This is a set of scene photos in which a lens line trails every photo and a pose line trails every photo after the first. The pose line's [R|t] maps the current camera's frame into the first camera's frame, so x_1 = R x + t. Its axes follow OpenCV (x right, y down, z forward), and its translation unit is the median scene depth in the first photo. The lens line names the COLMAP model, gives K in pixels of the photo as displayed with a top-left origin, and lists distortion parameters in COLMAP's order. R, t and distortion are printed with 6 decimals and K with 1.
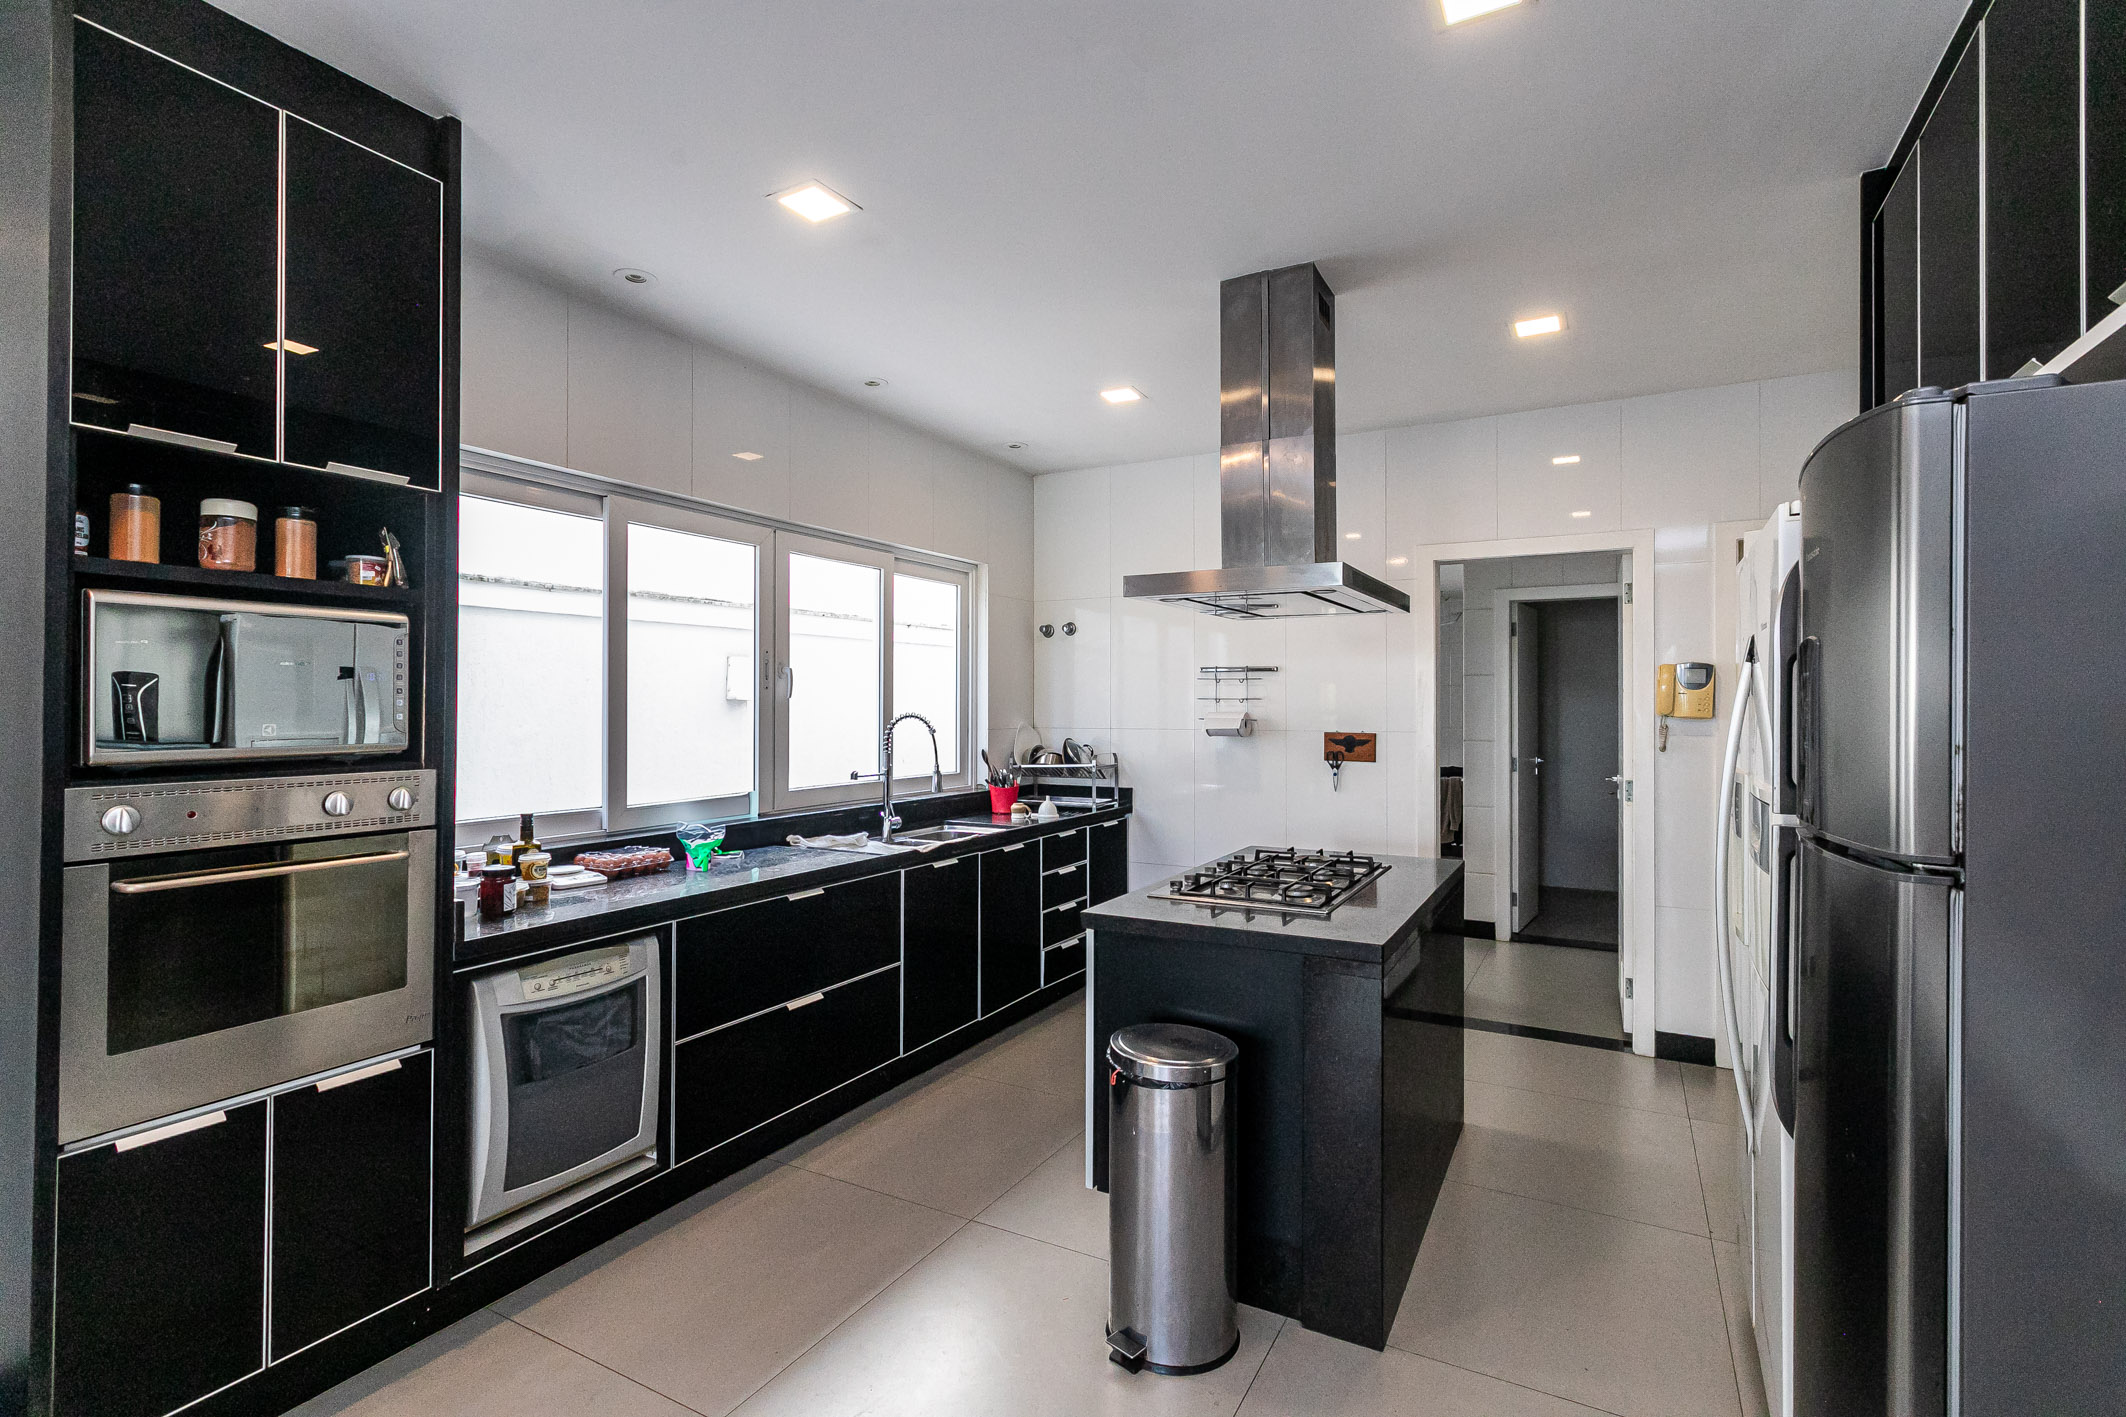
lens RADIAL K [[1014.1, 0, 1055.2], [0, 1014.1, 698.5], [0, 0, 1]] dist [0.000539, 0.000133]
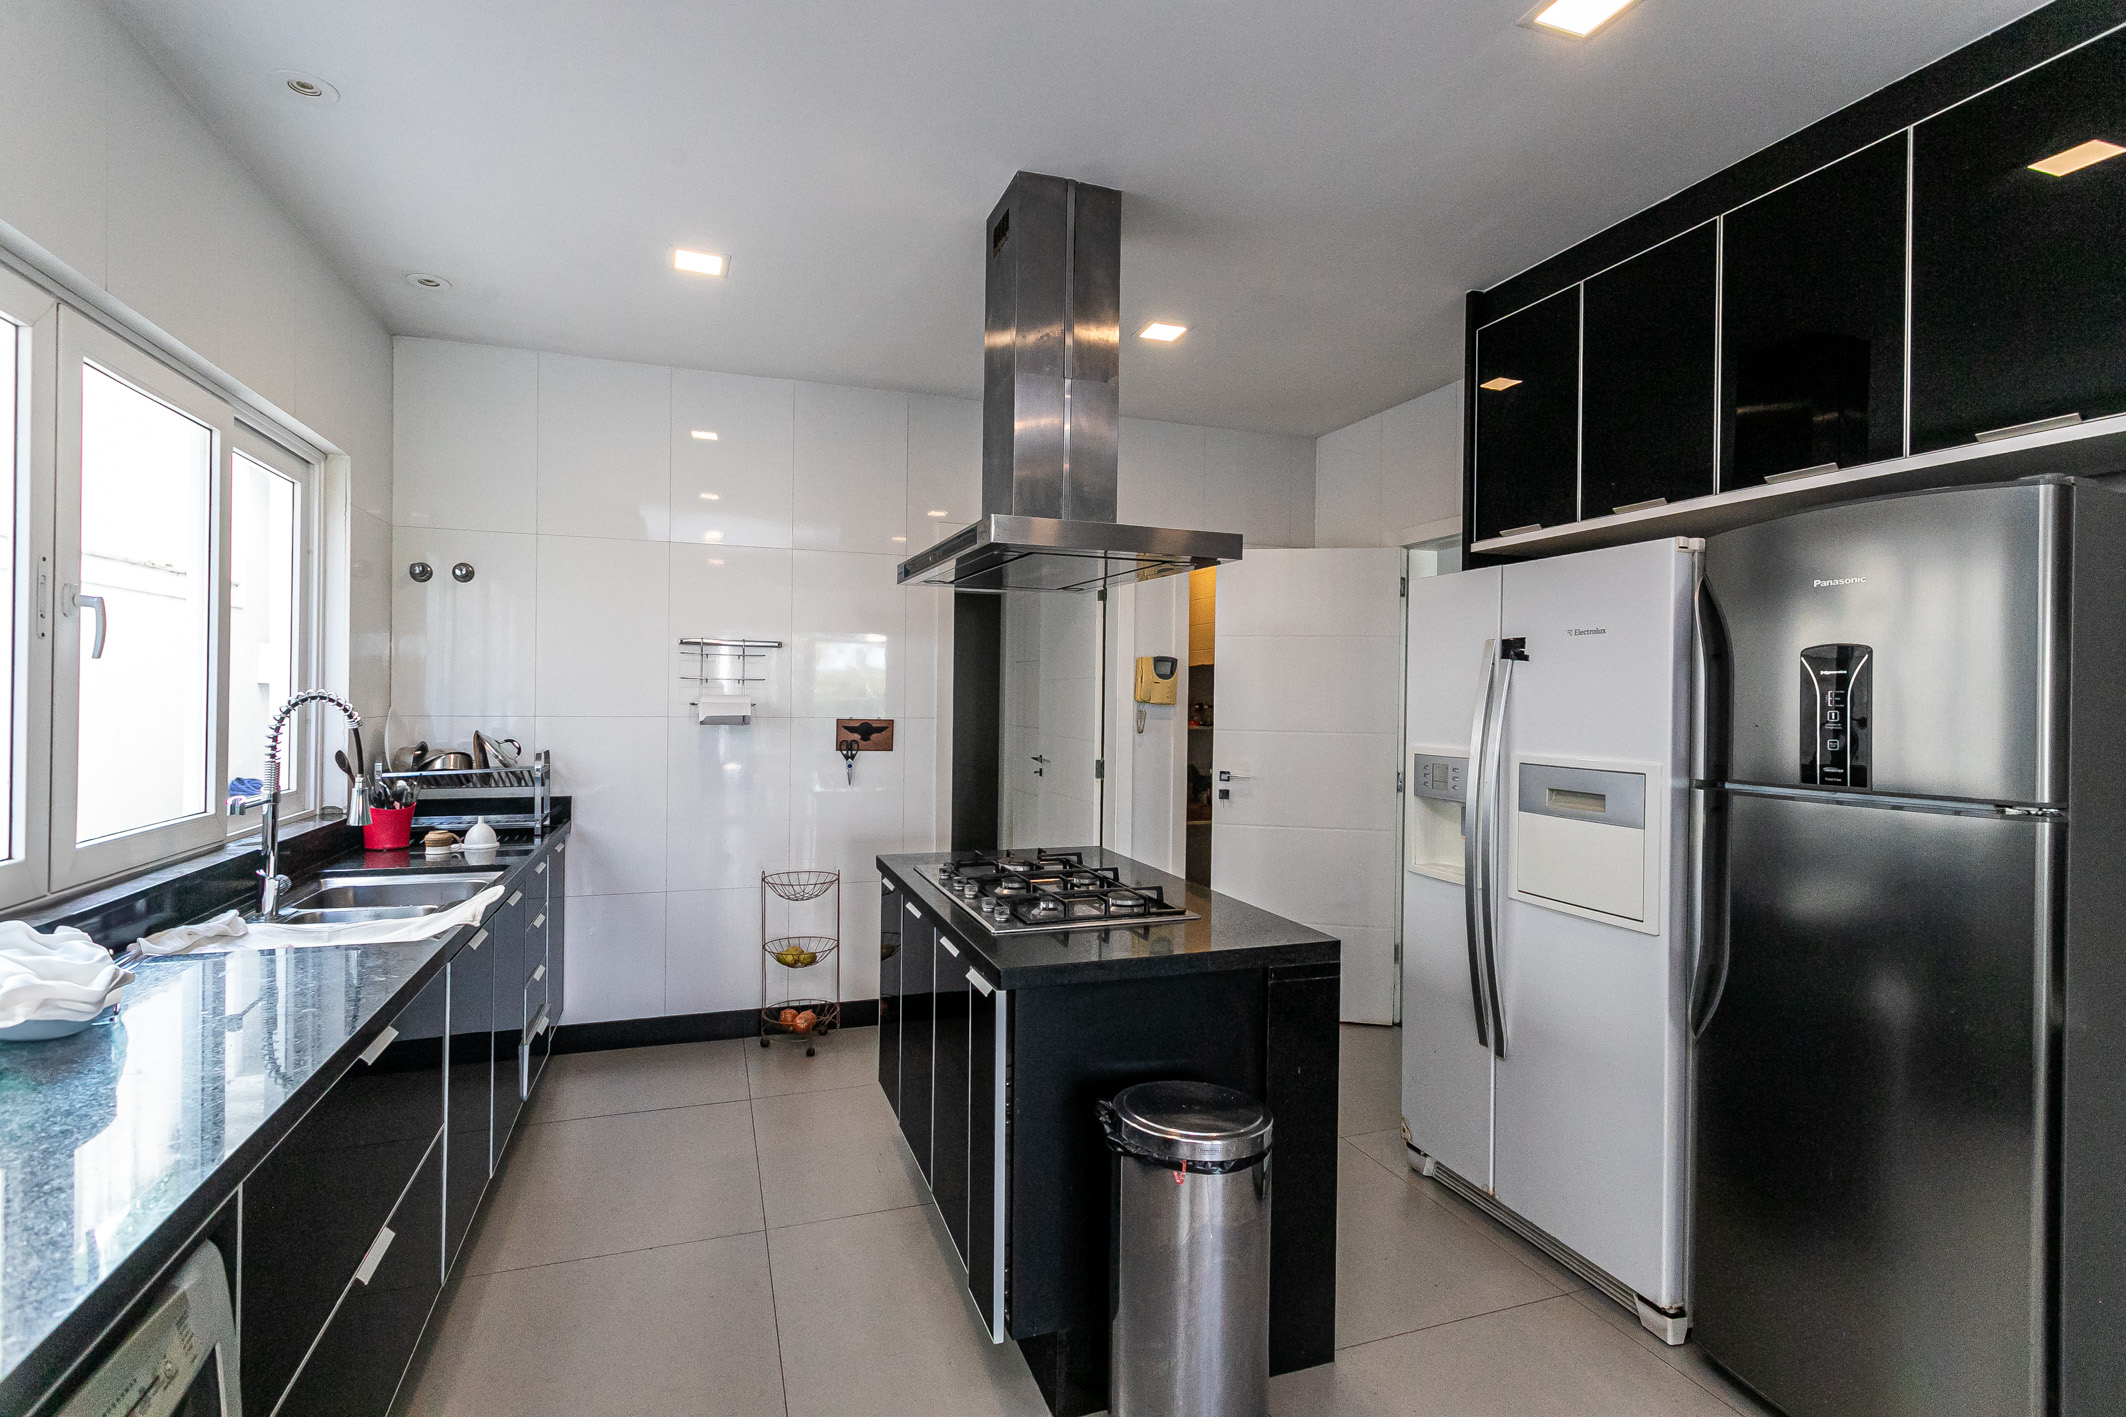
lens RADIAL K [[1014.1, 0, 1068.9], [0, 1014.1, 698.7], [0, 0, 1]] dist [0.000539, 0.000133]
pose [[0.660362, 0.006058, 0.750923, -0.267391], [-0.019567, 0.999767, 0.009141, 0.003460], [-0.750693, -0.020729, 0.660326, 0.267184]]
